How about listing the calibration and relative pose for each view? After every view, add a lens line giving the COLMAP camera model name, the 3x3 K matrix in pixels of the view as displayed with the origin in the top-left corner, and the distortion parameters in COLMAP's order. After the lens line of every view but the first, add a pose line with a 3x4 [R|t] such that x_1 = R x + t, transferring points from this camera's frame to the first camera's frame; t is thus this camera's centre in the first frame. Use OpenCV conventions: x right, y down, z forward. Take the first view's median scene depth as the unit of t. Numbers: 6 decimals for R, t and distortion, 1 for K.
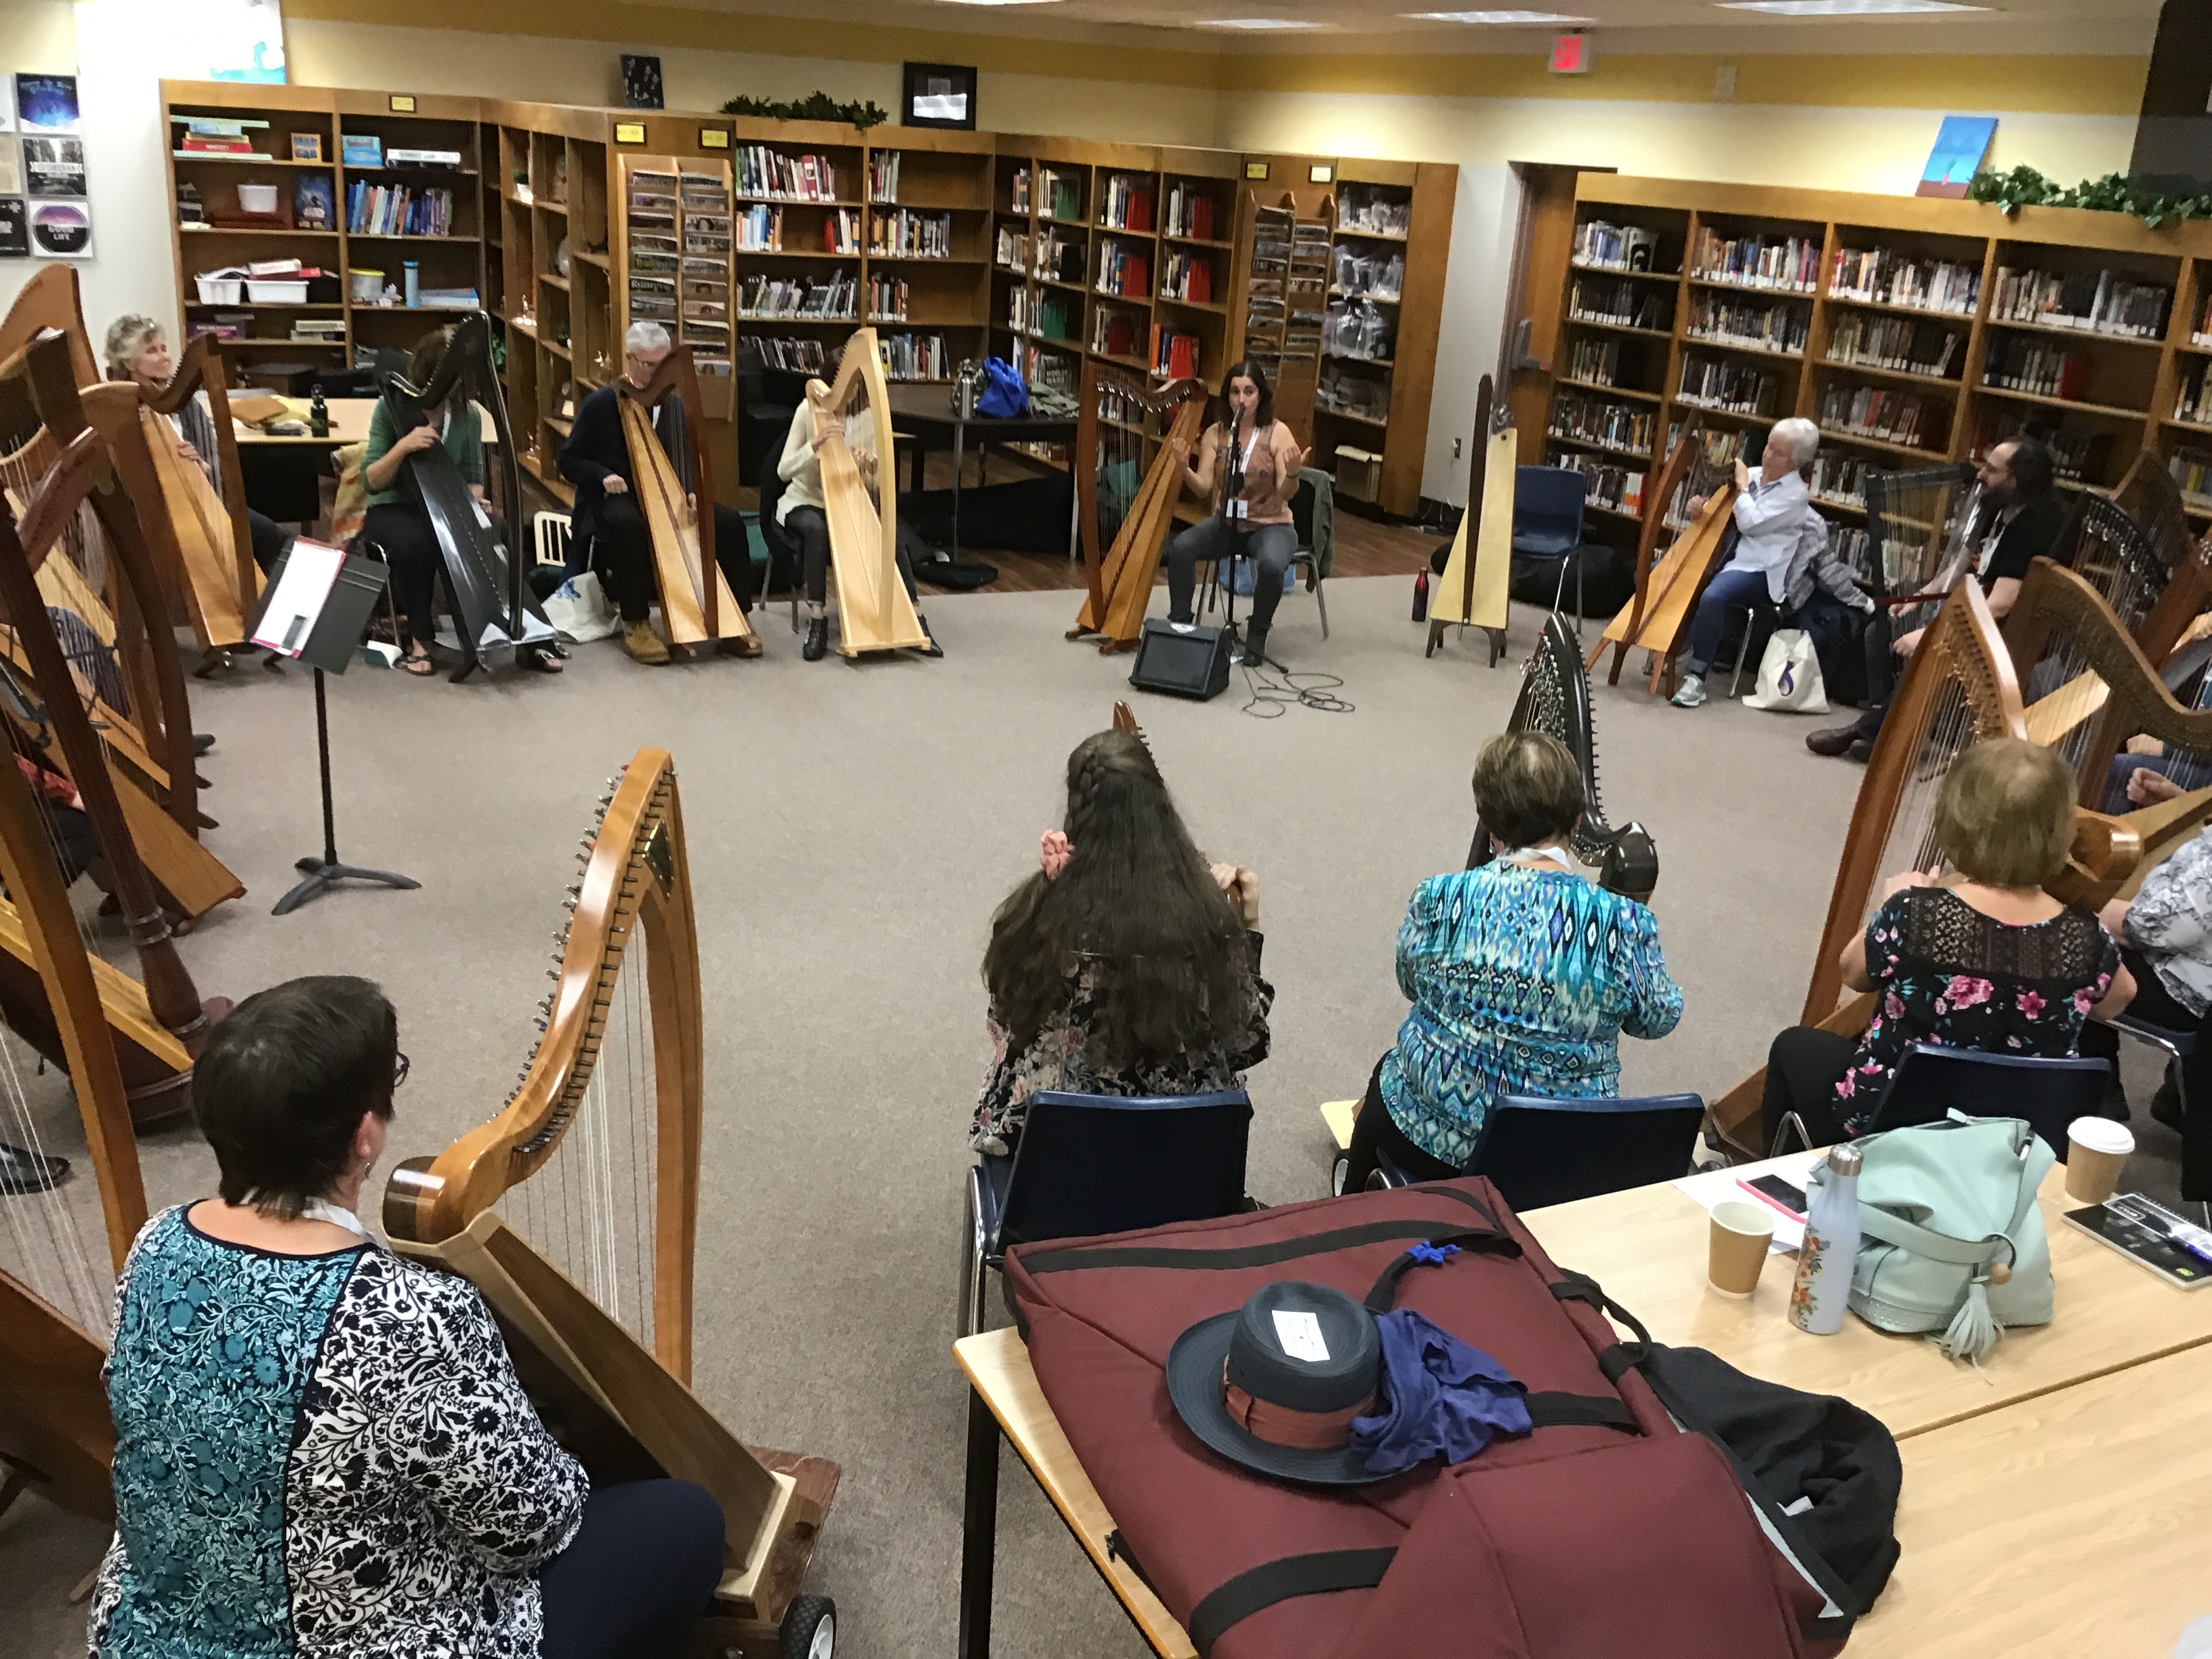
lens RADIAL K [[2072.5, 0, 1106.0], [0, 2072.5, 829.5], [0, 0, 1]] dist [0.094220, -0.234245]
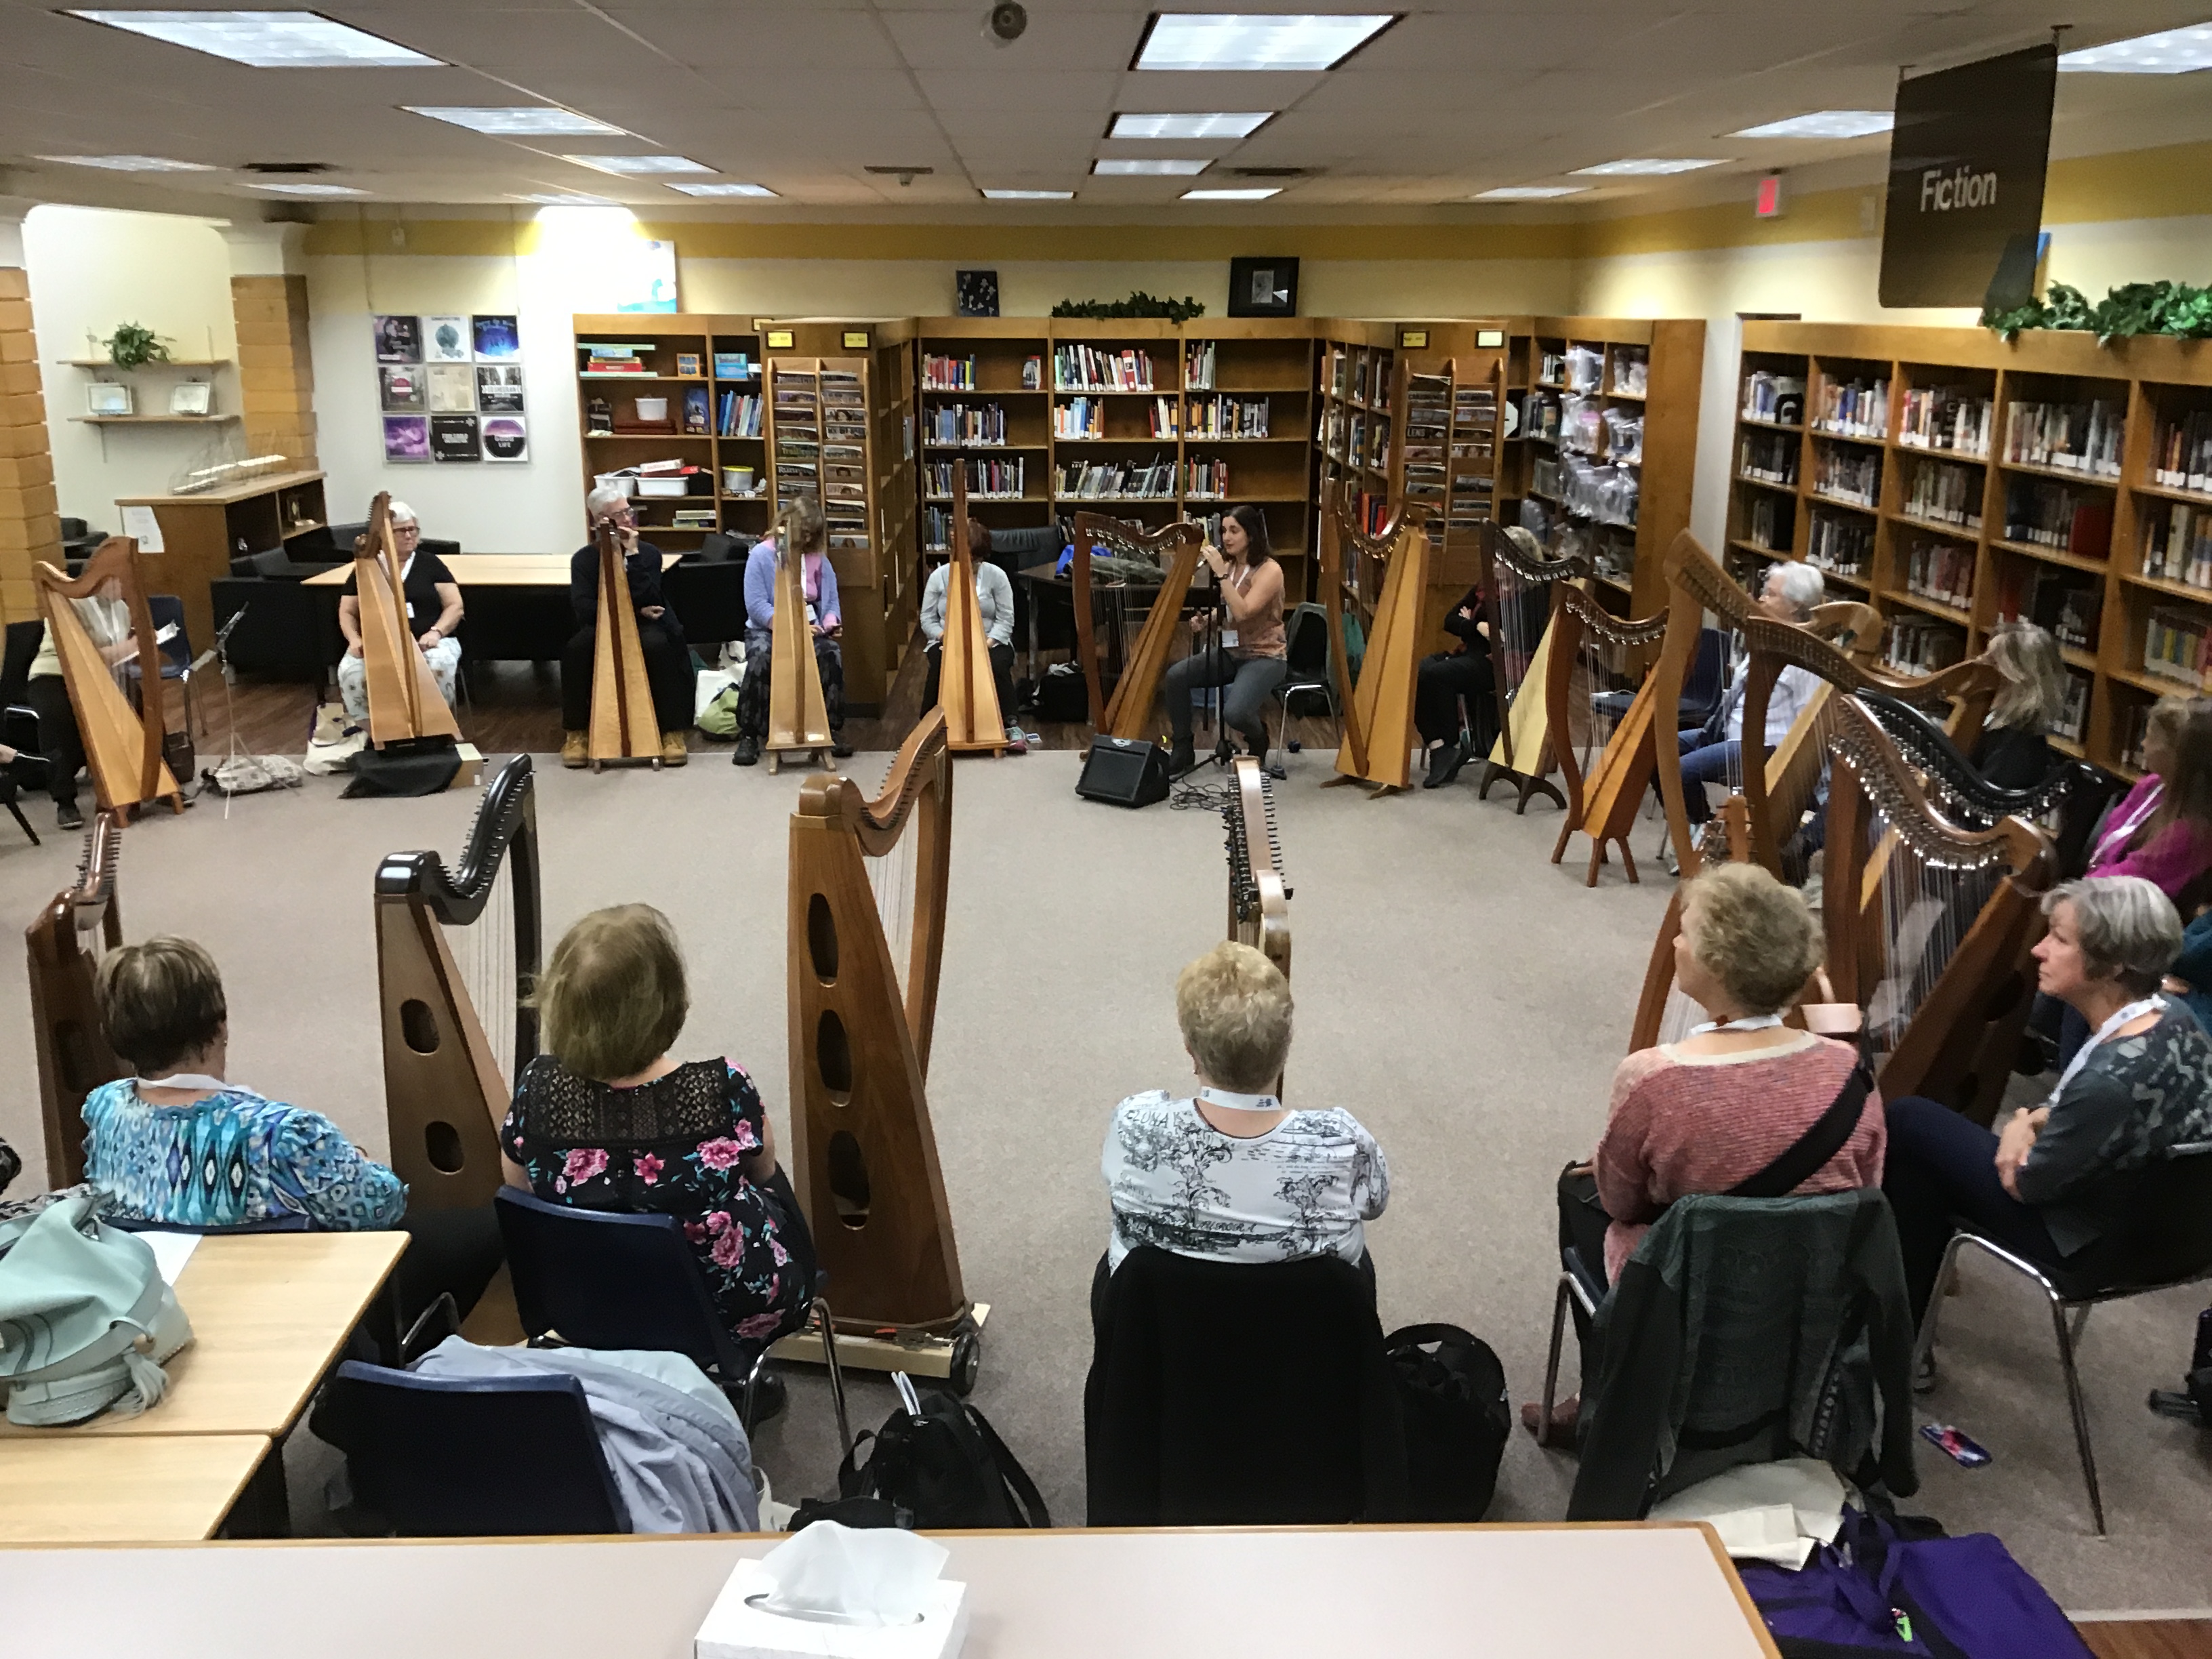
lens RADIAL K [[1991.6, 0, 1106.0], [0, 1991.6, 829.5], [0, 0, 1]] dist [0.121237, -0.364153]
pose [[0.909078, 0.044776, -0.414214, 0.320095], [-0.078270, 0.994861, -0.064236, -0.009809], [0.409209, 0.090815, 0.907910, 0.087046]]
